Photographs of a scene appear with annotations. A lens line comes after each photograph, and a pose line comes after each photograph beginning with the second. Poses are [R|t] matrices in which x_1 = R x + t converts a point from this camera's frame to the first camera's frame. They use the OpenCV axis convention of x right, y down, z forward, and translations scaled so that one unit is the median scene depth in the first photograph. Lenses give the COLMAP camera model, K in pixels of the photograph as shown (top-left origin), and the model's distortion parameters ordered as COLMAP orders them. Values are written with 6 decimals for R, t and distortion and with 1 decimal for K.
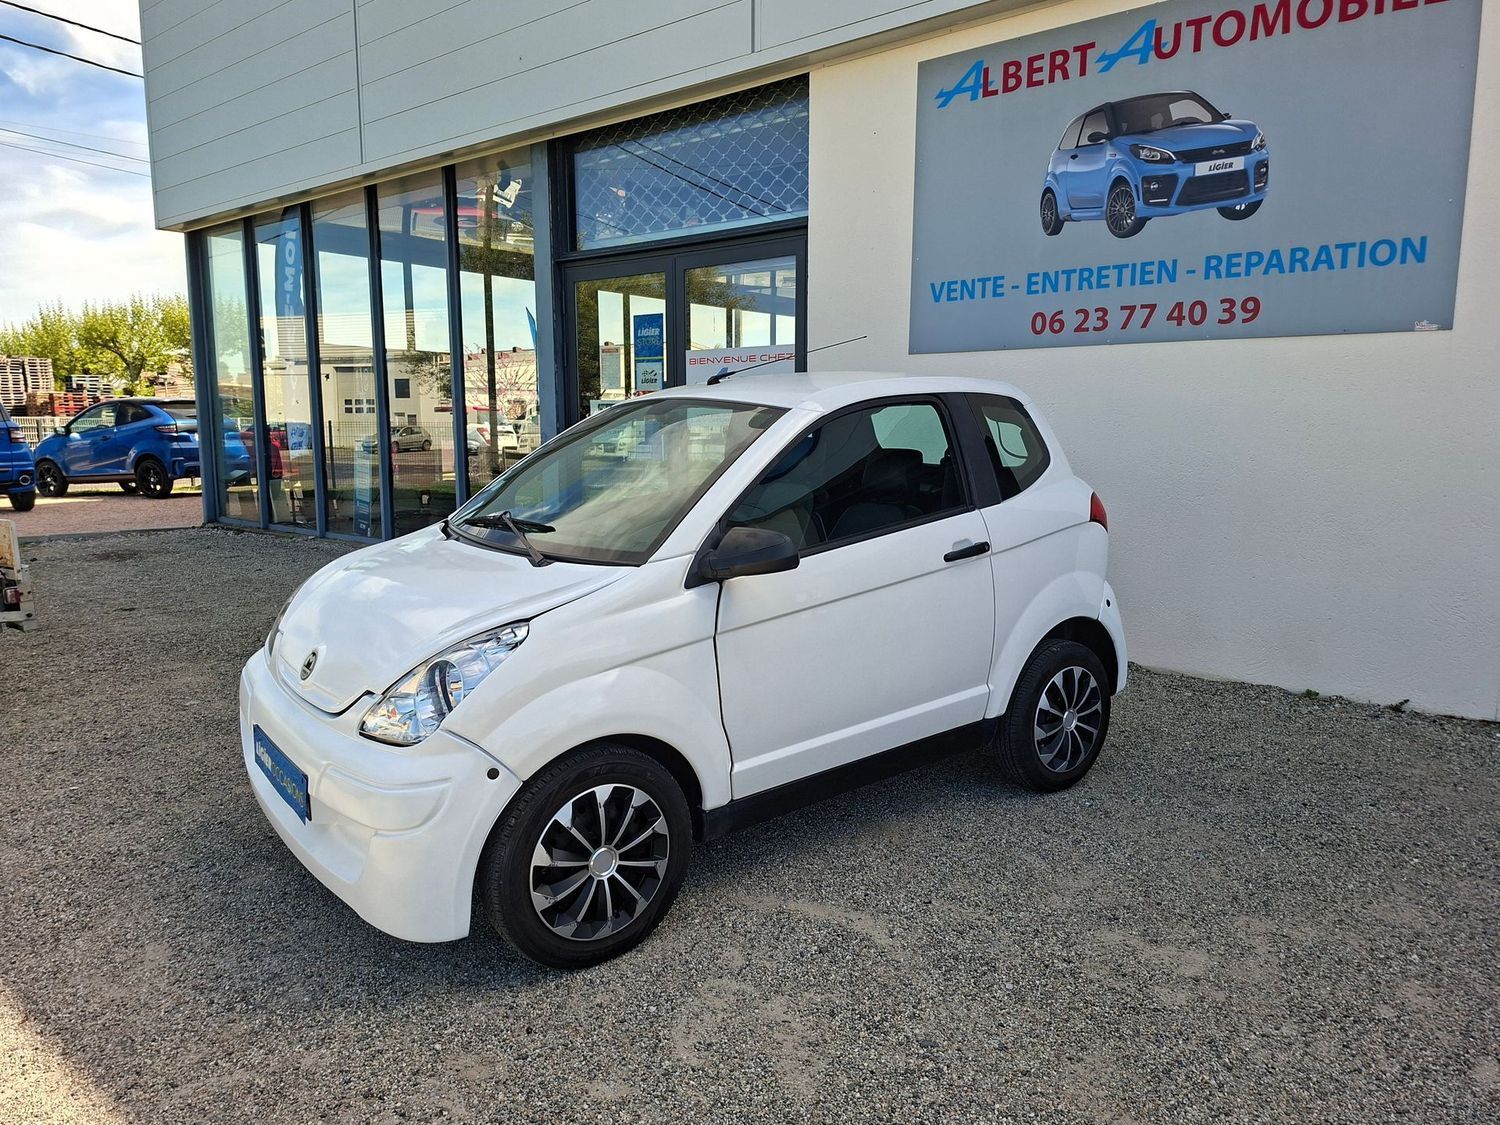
lens RADIAL K [[1138.1, 0, 756.7], [0, 1138.1, 577.3], [0, 0, 1]] dist [0.036489, -0.066935]
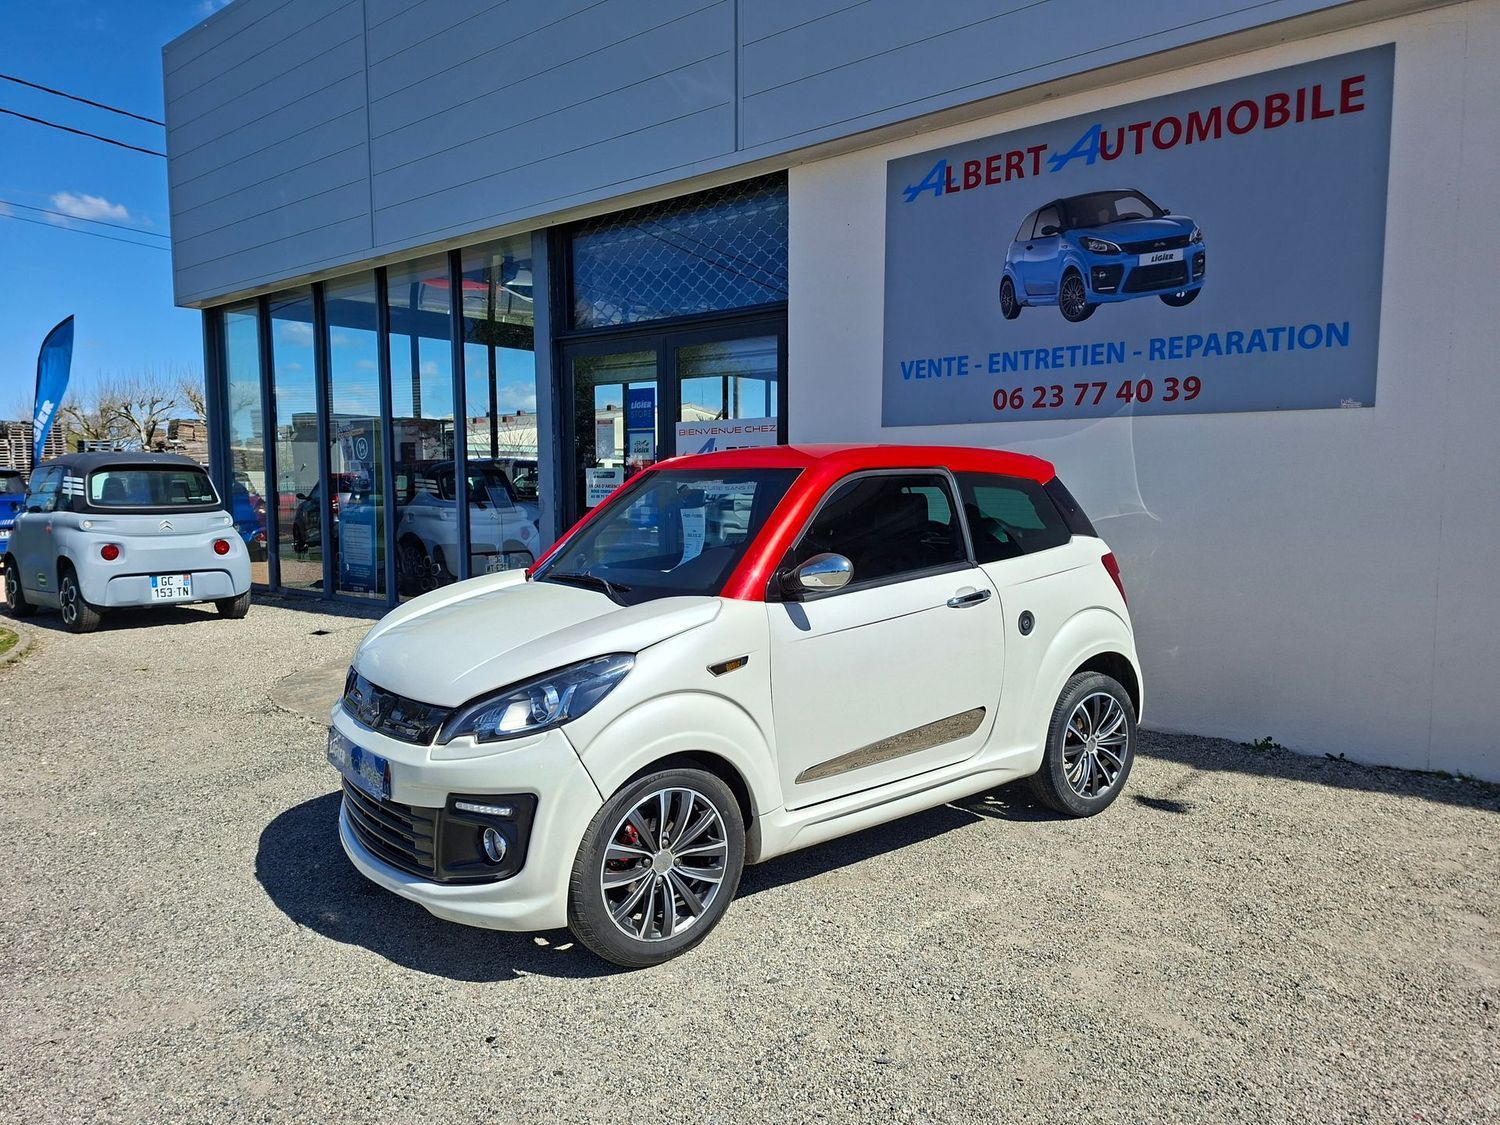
lens RADIAL K [[1138.1, 0, 746.7], [0, 1138.1, 578.3], [0, 0, 1]] dist [0.036489, -0.066935]
pose [[0.999948, -0.002173, -0.009945, 0.019954], [0.001664, 0.998702, -0.050909, -0.000106], [0.010043, 0.050890, 0.998654, -0.069611]]
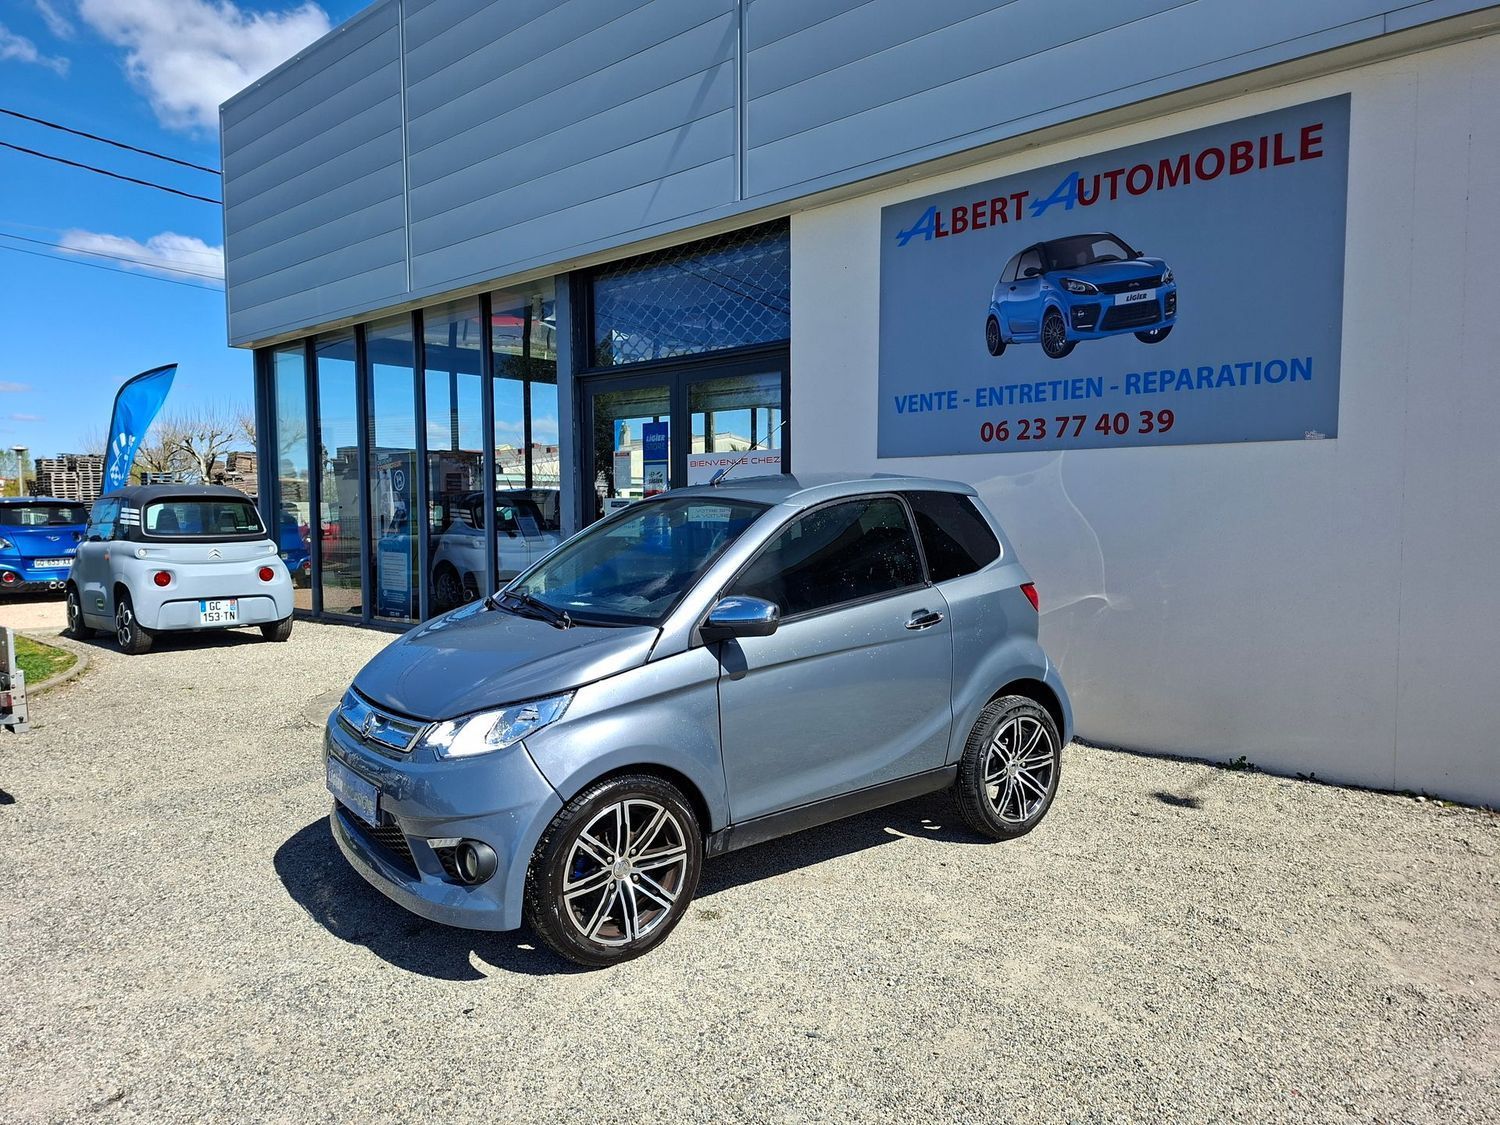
lens RADIAL K [[1138.1, 0, 733.7], [0, 1138.1, 577.2], [0, 0, 1]] dist [0.036489, -0.066935]
pose [[0.998093, -0.001488, -0.061707, 0.070910], [-0.003282, 0.997016, -0.077132, 0.007818], [0.061637, 0.077187, 0.995110, -0.129063]]
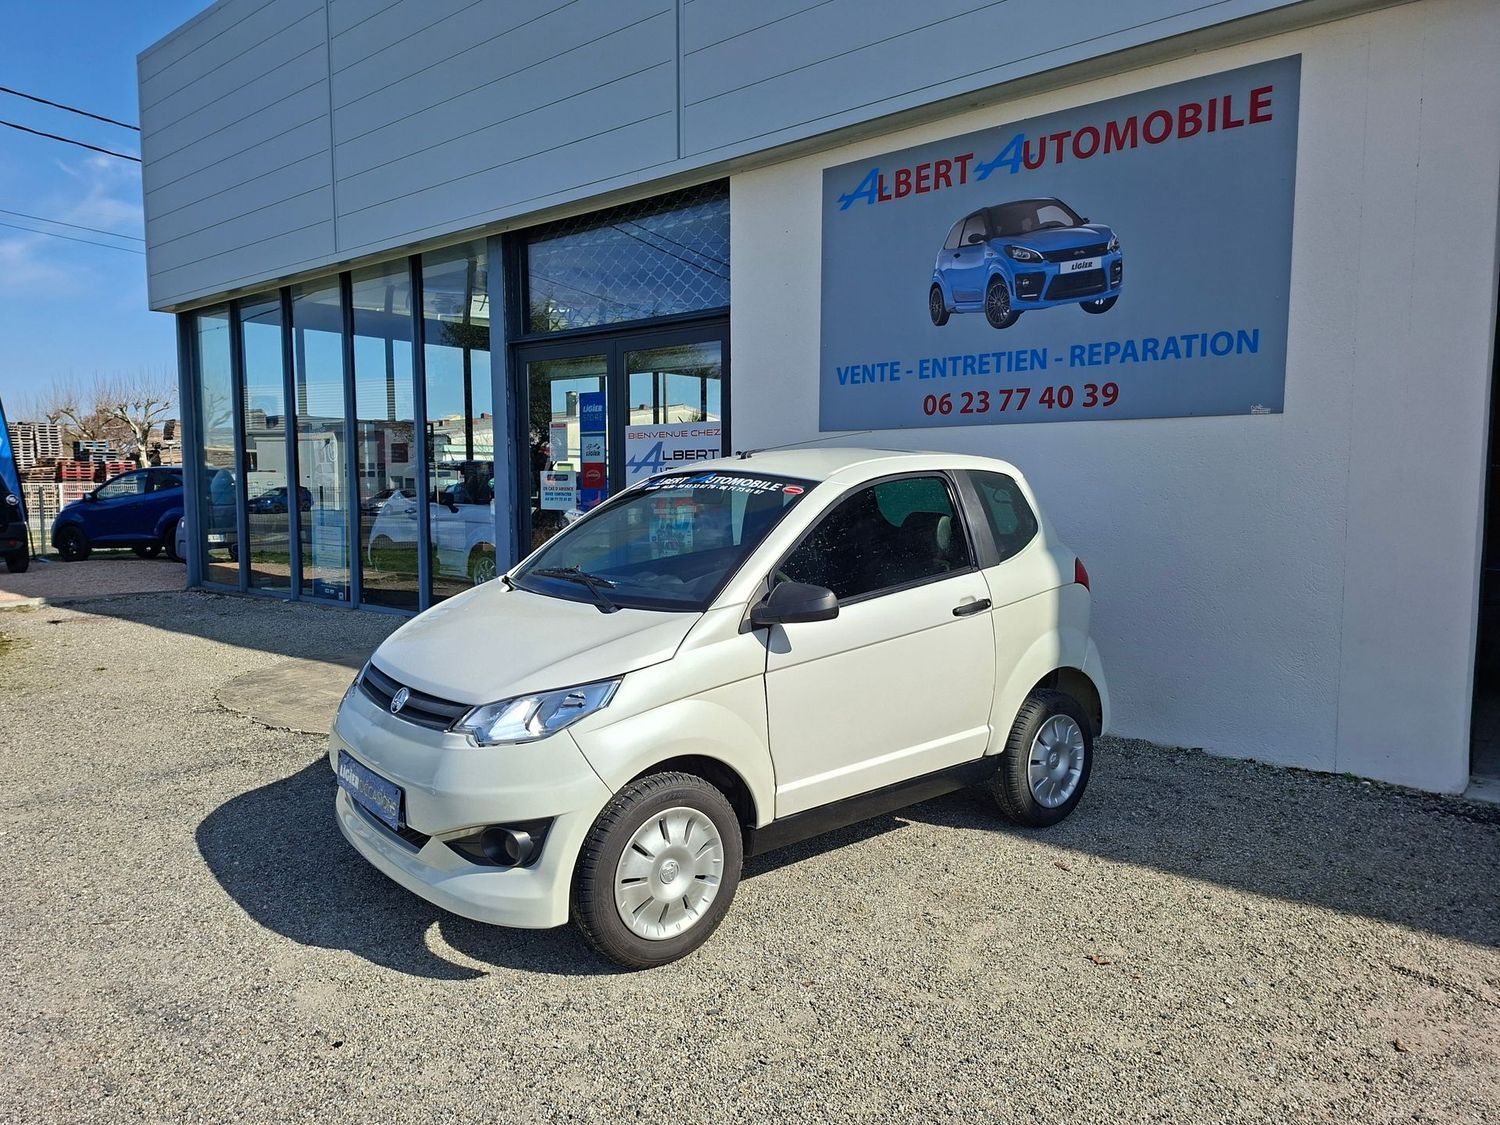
lens RADIAL K [[1138.1, 0, 743.6], [0, 1138.1, 578.6], [0, 0, 1]] dist [0.036489, -0.066935]
pose [[0.999875, 0.000227, -0.015795, 0.091545], [-0.001060, 0.998607, -0.052754, 0.000632], [0.015761, 0.052765, 0.998483, -0.084456]]
